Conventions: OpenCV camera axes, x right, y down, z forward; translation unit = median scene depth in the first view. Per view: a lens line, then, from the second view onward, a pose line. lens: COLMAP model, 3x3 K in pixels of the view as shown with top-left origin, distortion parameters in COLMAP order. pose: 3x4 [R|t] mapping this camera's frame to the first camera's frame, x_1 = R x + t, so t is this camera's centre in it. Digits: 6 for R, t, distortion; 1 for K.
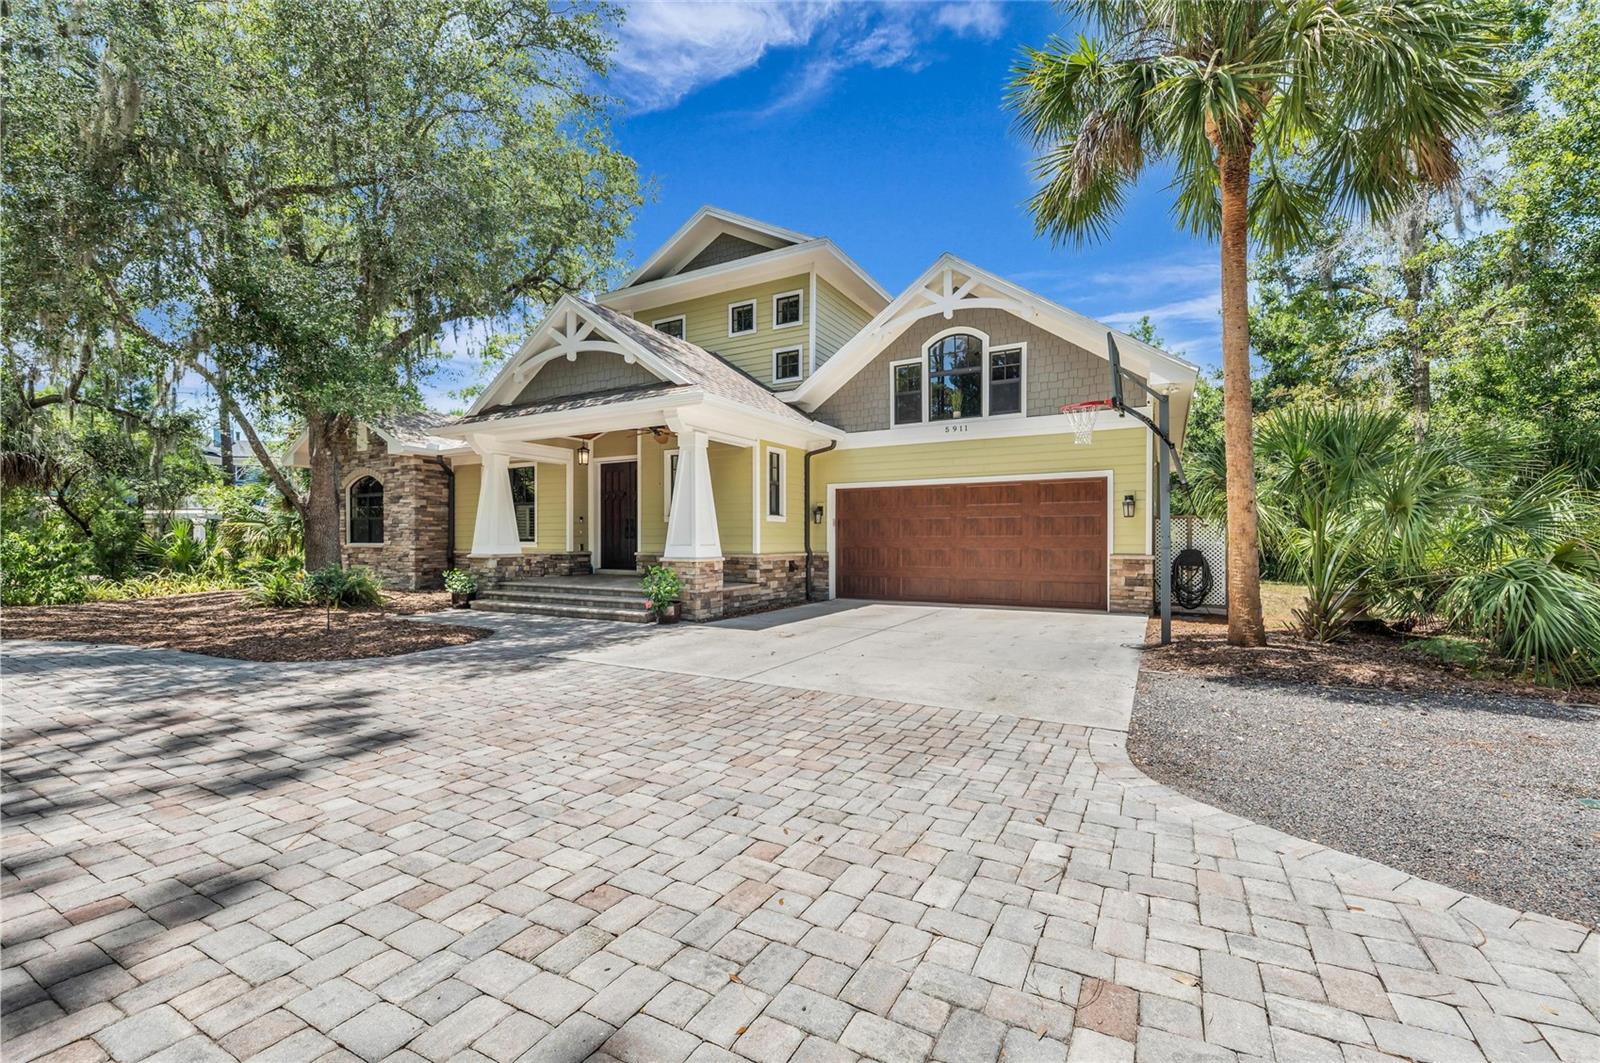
lens RADIAL K [[646.7, 0, 803.9], [0, 646.7, 534.0], [0, 0, 1]] dist [0.002054, 0.000055]
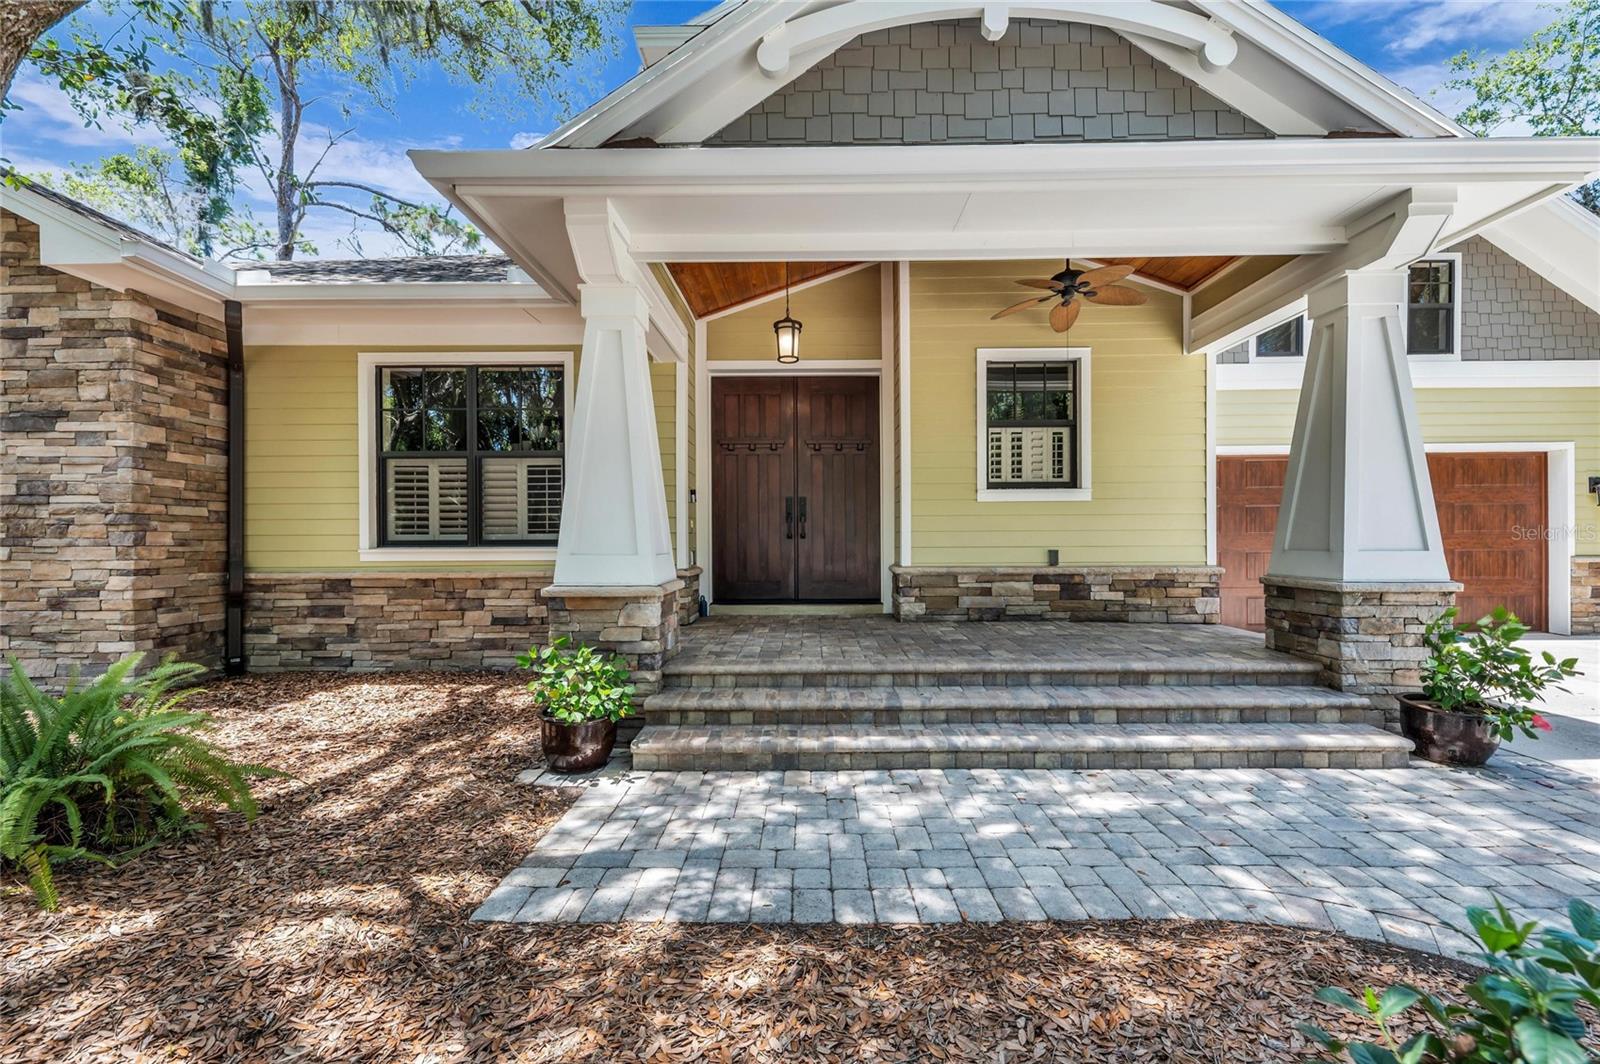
lens RADIAL K [[646.7, 0, 802.6], [0, 646.7, 541.2], [0, 0, 1]] dist [0.002054, 0.000055]
pose [[0.877713, -0.004245, 0.479168, -0.455394], [0.001184, 0.999977, 0.006691, 0.005656], [-0.479185, -0.005306, 0.877698, 0.537160]]
